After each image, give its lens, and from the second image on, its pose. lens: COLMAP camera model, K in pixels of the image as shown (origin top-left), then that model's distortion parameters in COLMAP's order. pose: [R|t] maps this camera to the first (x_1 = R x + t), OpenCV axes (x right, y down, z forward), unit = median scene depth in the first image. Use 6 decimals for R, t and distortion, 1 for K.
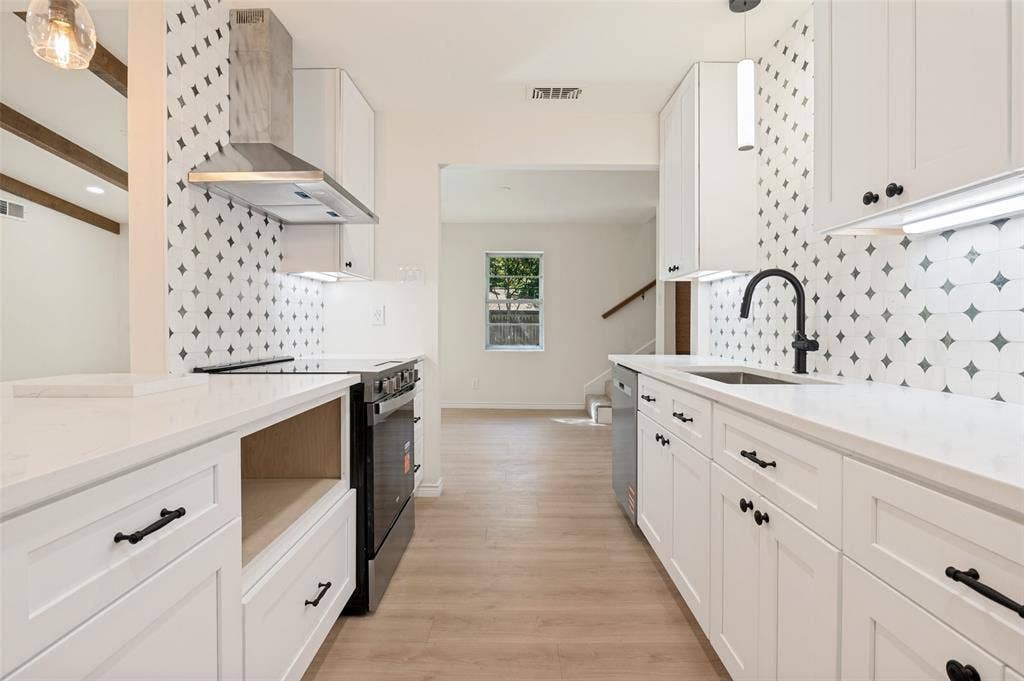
lens RADIAL K [[477.3, 0, 515.7], [0, 477.3, 321.2], [0, 0, 1]] dist [-0.010298, -0.000193]
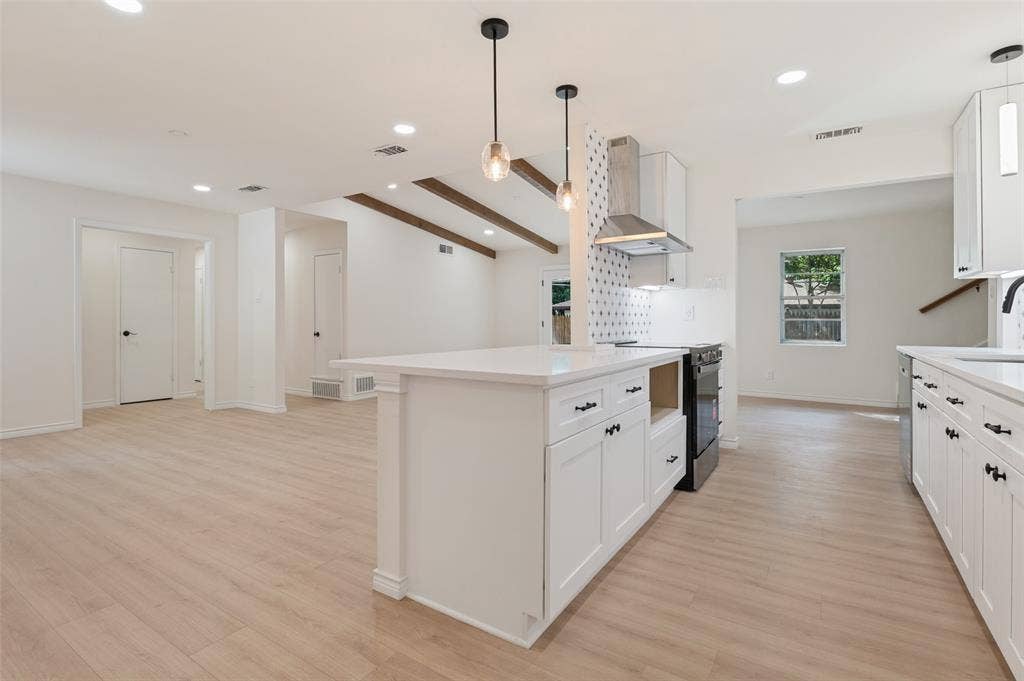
lens RADIAL K [[477.3, 0, 515.7], [0, 477.3, 321.2], [0, 0, 1]] dist [-0.010298, -0.000193]
pose [[0.836501, -0.000506, -0.547966, 0.067189], [0.005334, 0.999960, 0.007220, -0.001683], [0.547940, -0.008963, 0.836470, -0.576039]]
